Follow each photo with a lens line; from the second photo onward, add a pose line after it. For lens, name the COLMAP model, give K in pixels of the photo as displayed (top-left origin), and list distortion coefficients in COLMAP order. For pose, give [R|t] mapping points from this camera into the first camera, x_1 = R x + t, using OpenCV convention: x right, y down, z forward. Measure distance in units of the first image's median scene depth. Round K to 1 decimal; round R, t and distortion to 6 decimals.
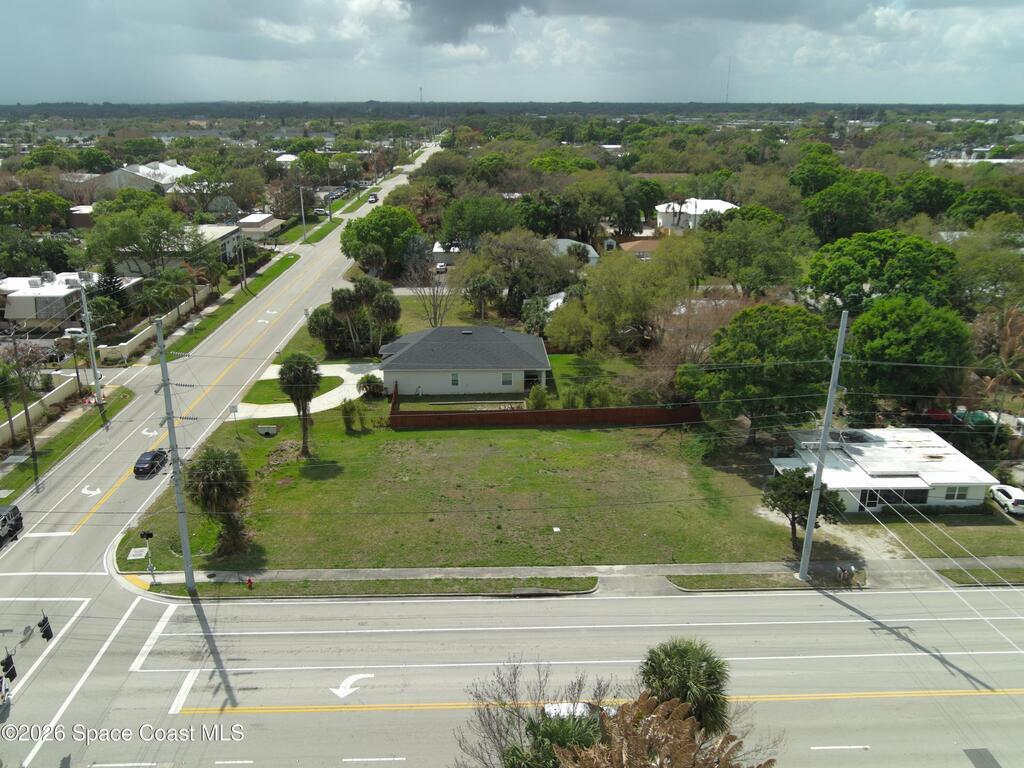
lens RADIAL K [[834.1, 0, 512.0], [0, 834.1, 384.0], [0, 0, 1]] dist [0.007329, -0.014011]
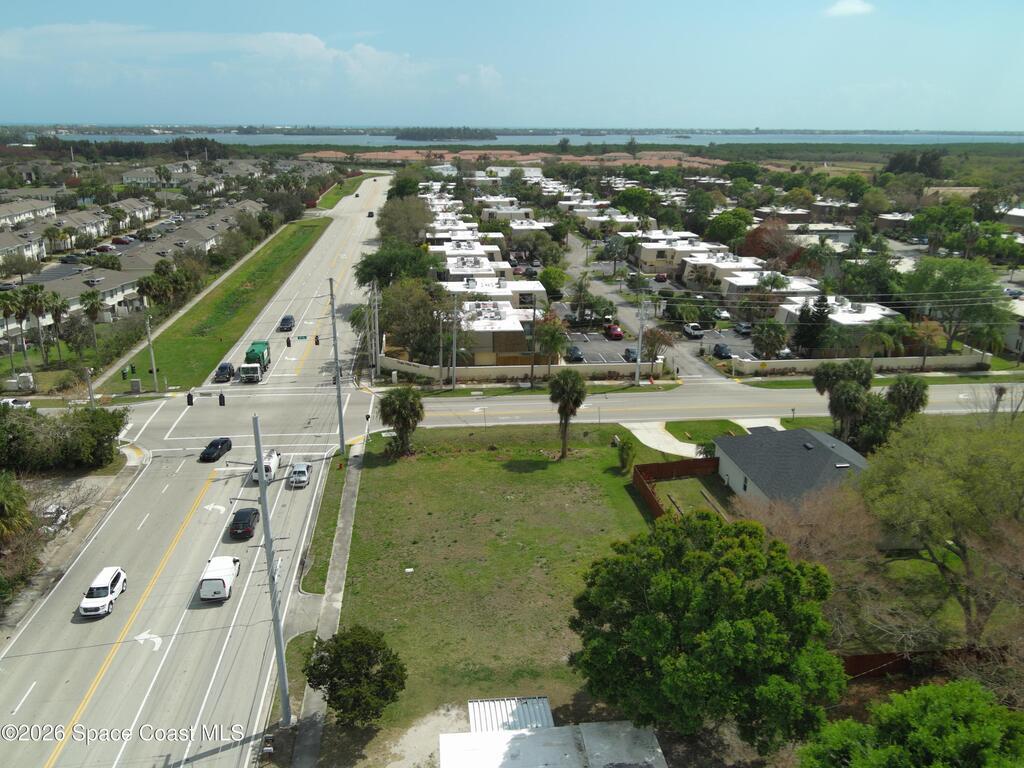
lens RADIAL K [[834.1, 0, 512.0], [0, 834.1, 384.0], [0, 0, 1]] dist [0.007329, -0.014011]
pose [[0.072906, 0.288718, -0.954634, 0.776744], [-0.325186, 0.911754, 0.250915, -0.262343], [0.942836, 0.292140, 0.160359, 0.716683]]
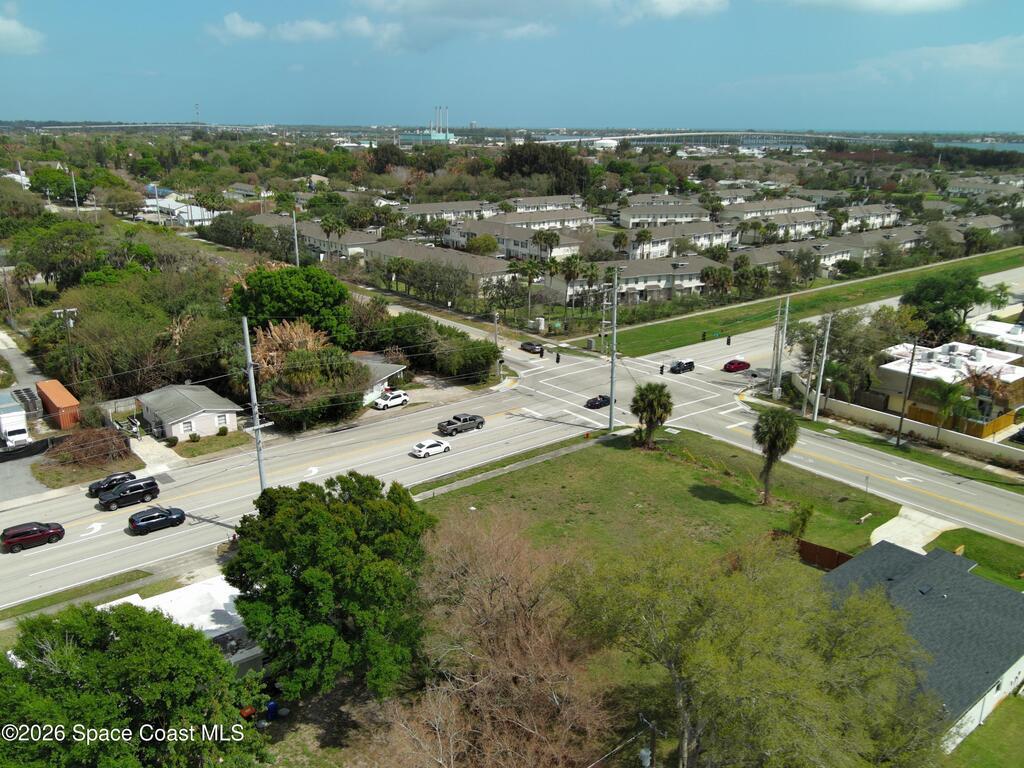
lens RADIAL K [[834.1, 0, 512.0], [0, 834.1, 384.0], [0, 0, 1]] dist [0.007329, -0.014011]
pose [[-0.798796, 0.165951, -0.578260, 0.538137], [-0.202656, 0.830797, 0.518370, -0.485299], [0.566441, 0.531260, -0.630006, 1.360296]]
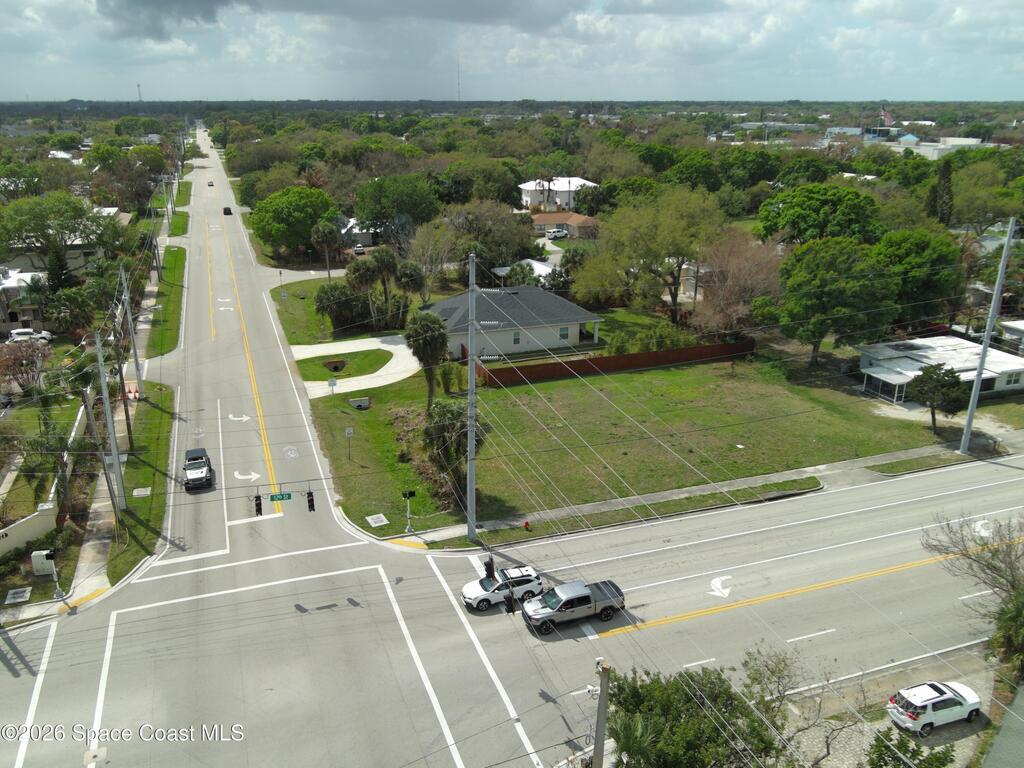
lens RADIAL K [[834.1, 0, 512.0], [0, 834.1, 384.0], [0, 0, 1]] dist [0.007329, -0.014011]
pose [[0.952707, -0.100846, 0.286669, -0.425226], [0.100460, 0.994811, 0.016093, 0.038539], [-0.286804, 0.013467, 0.957895, 0.042156]]
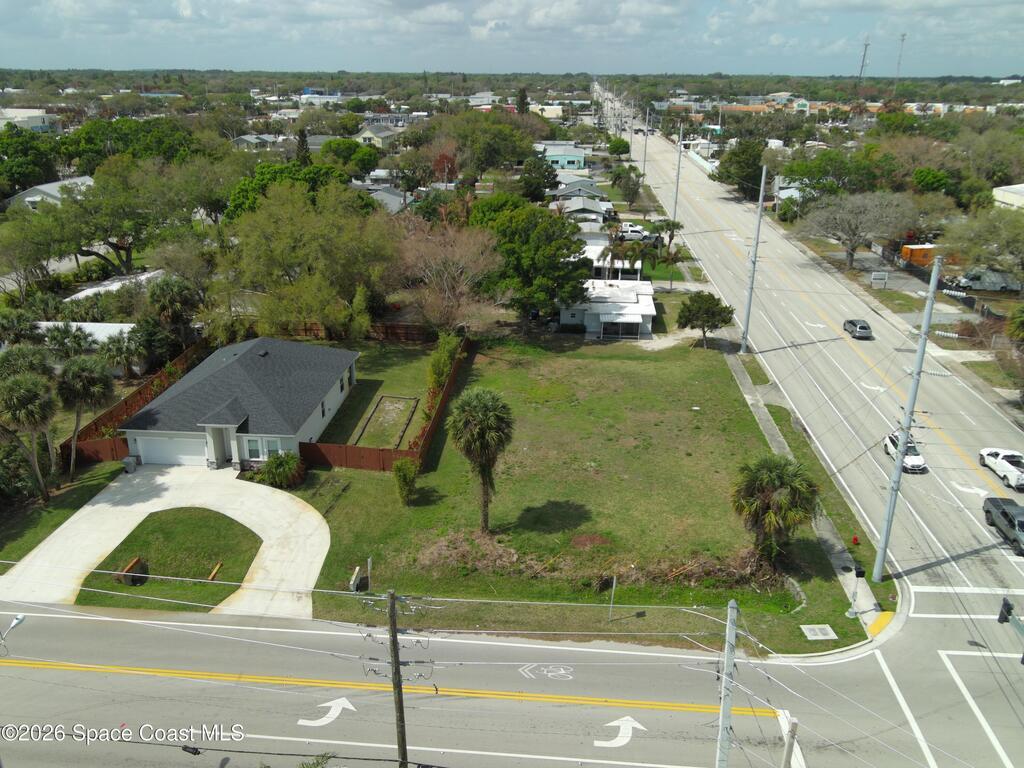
lens RADIAL K [[834.1, 0, 512.0], [0, 834.1, 384.0], [0, 0, 1]] dist [0.007329, -0.014011]
pose [[0.115333, -0.349151, 0.929942, -0.817061], [0.310521, 0.901943, 0.300128, -0.218441], [-0.943544, 0.254151, 0.212443, 0.795147]]
